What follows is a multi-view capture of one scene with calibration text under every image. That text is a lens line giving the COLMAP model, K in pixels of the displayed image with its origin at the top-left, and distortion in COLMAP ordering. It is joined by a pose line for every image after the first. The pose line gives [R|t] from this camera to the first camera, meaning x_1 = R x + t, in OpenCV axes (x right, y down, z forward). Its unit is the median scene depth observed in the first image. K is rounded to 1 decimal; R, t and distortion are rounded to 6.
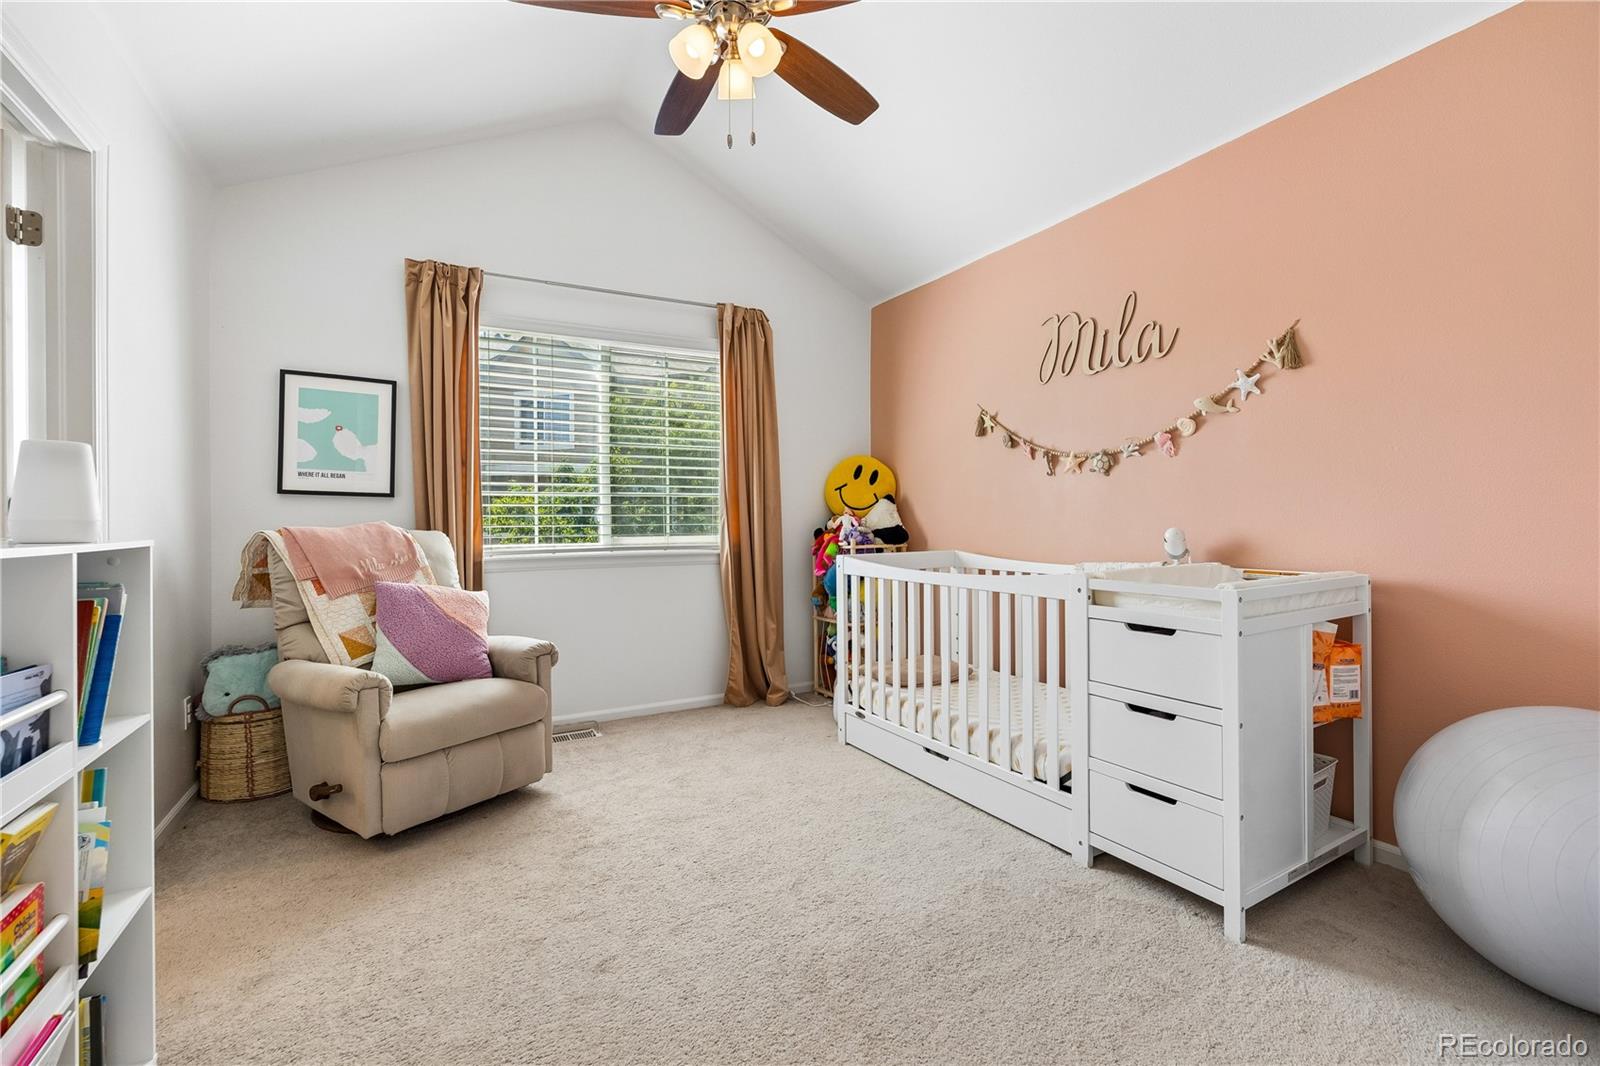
lens RADIAL K [[714.3, 0, 804.0], [0, 714.3, 530.5], [0, 0, 1]] dist [-0.004719, -0.000287]
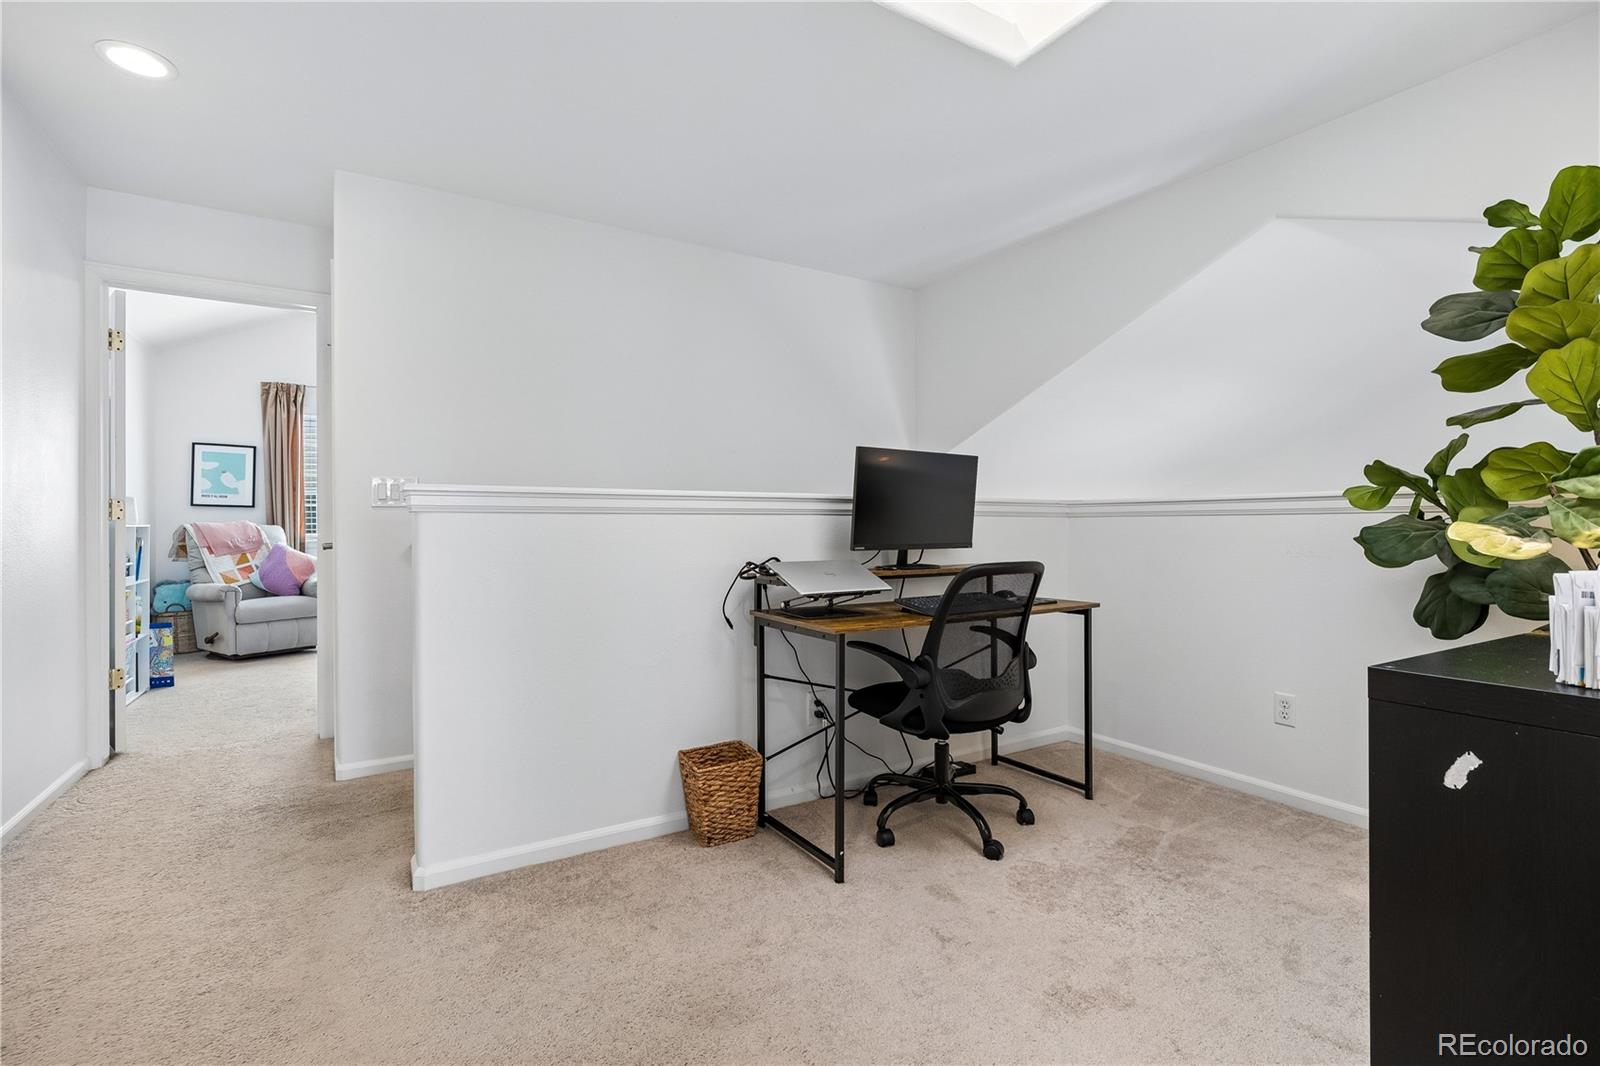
lens RADIAL K [[757.2, 0, 797.9], [0, 757.2, 529.5], [0, 0, 1]] dist [0.000296, 0.000045]
pose [[0.999284, 0.000344, 0.037830, 0.868403], [-0.000210, 0.999994, -0.003549, 0.020177], [-0.037831, 0.003539, 0.999278, -1.167572]]
